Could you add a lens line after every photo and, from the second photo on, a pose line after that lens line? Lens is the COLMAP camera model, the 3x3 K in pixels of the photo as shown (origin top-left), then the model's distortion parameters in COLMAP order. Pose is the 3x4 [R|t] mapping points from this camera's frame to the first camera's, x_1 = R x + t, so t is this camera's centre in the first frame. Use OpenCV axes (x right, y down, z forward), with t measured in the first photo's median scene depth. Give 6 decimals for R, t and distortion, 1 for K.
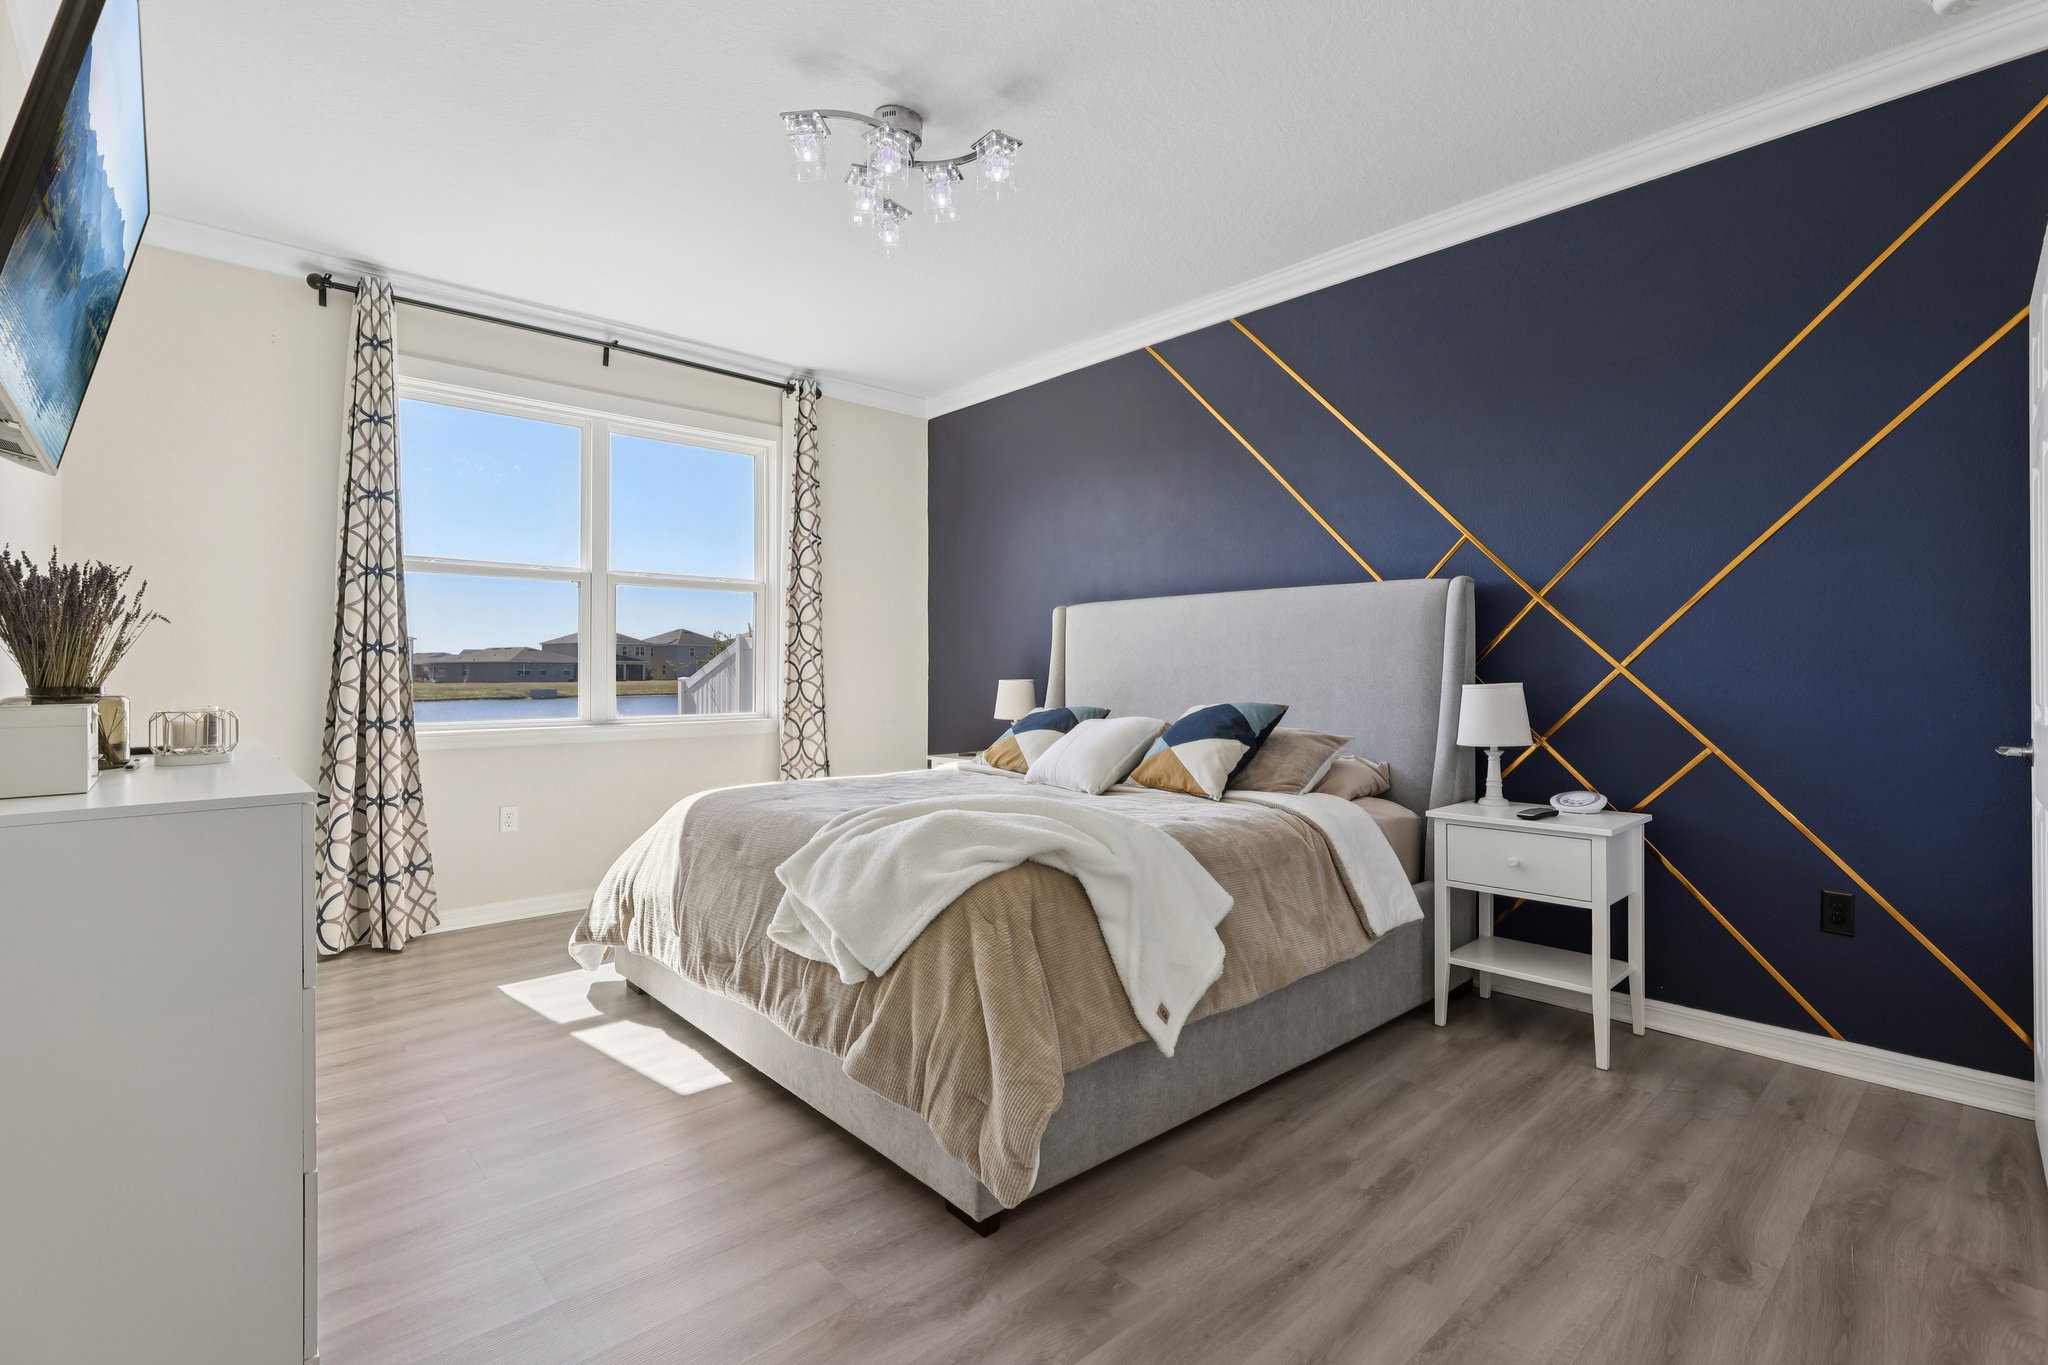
lens RADIAL K [[939.5, 0, 1025.9], [0, 939.5, 668.2], [0, 0, 1]] dist [-0.003128, 0.002652]
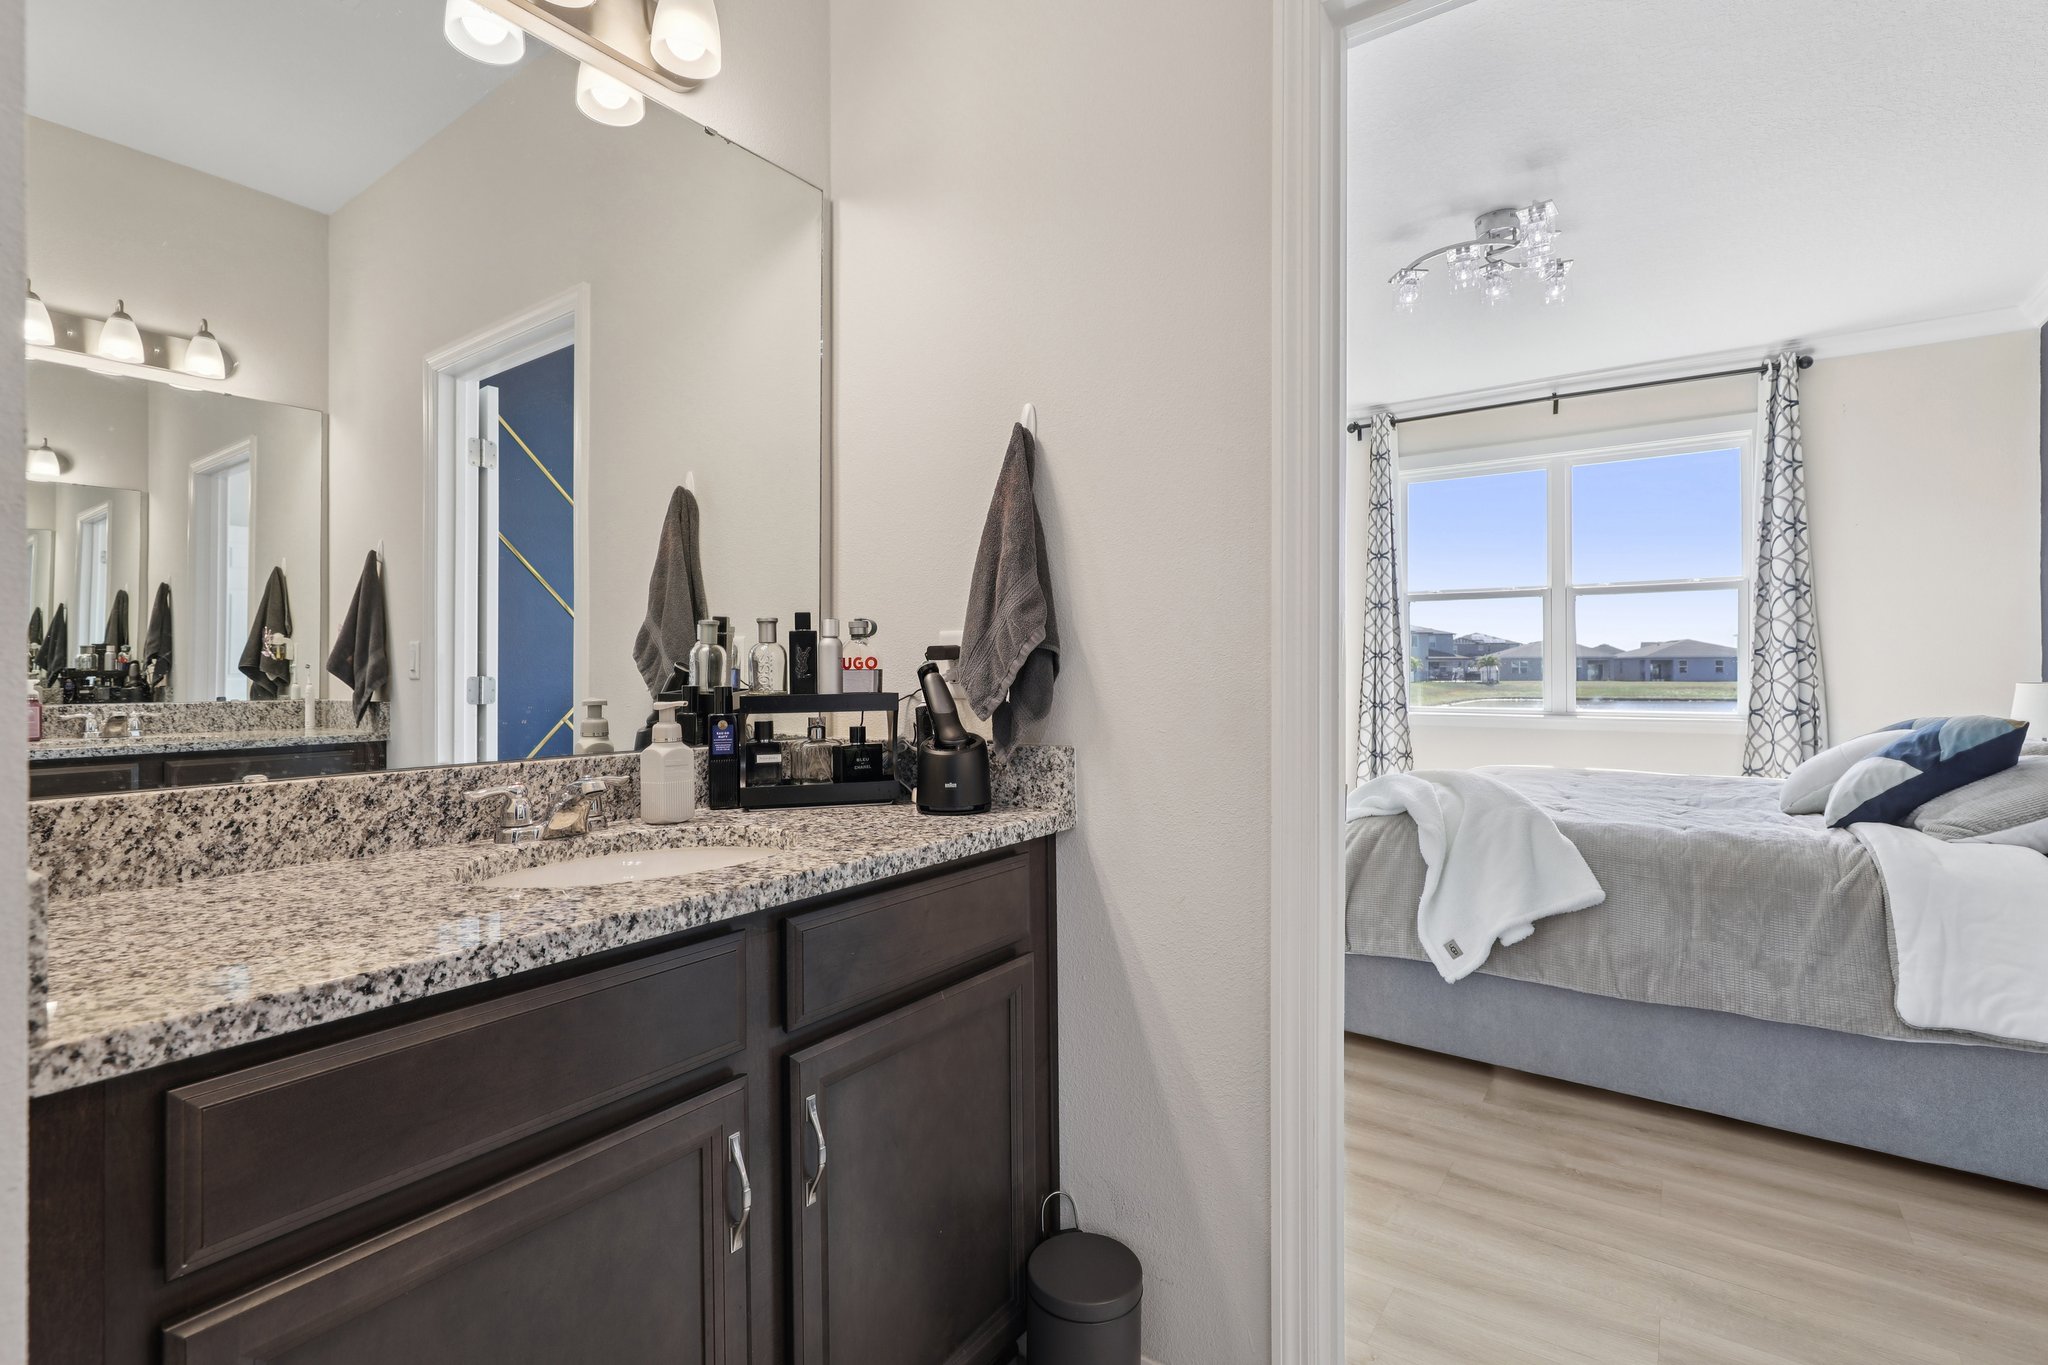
lens RADIAL K [[939.5, 0, 1030.9], [0, 939.5, 675.6], [0, 0, 1]] dist [-0.003128, 0.002652]
pose [[0.222431, 0.005705, -0.974932, 0.664008], [0.005198, 0.999962, 0.007037, -0.002694], [0.974935, -0.006633, 0.222392, 0.099004]]
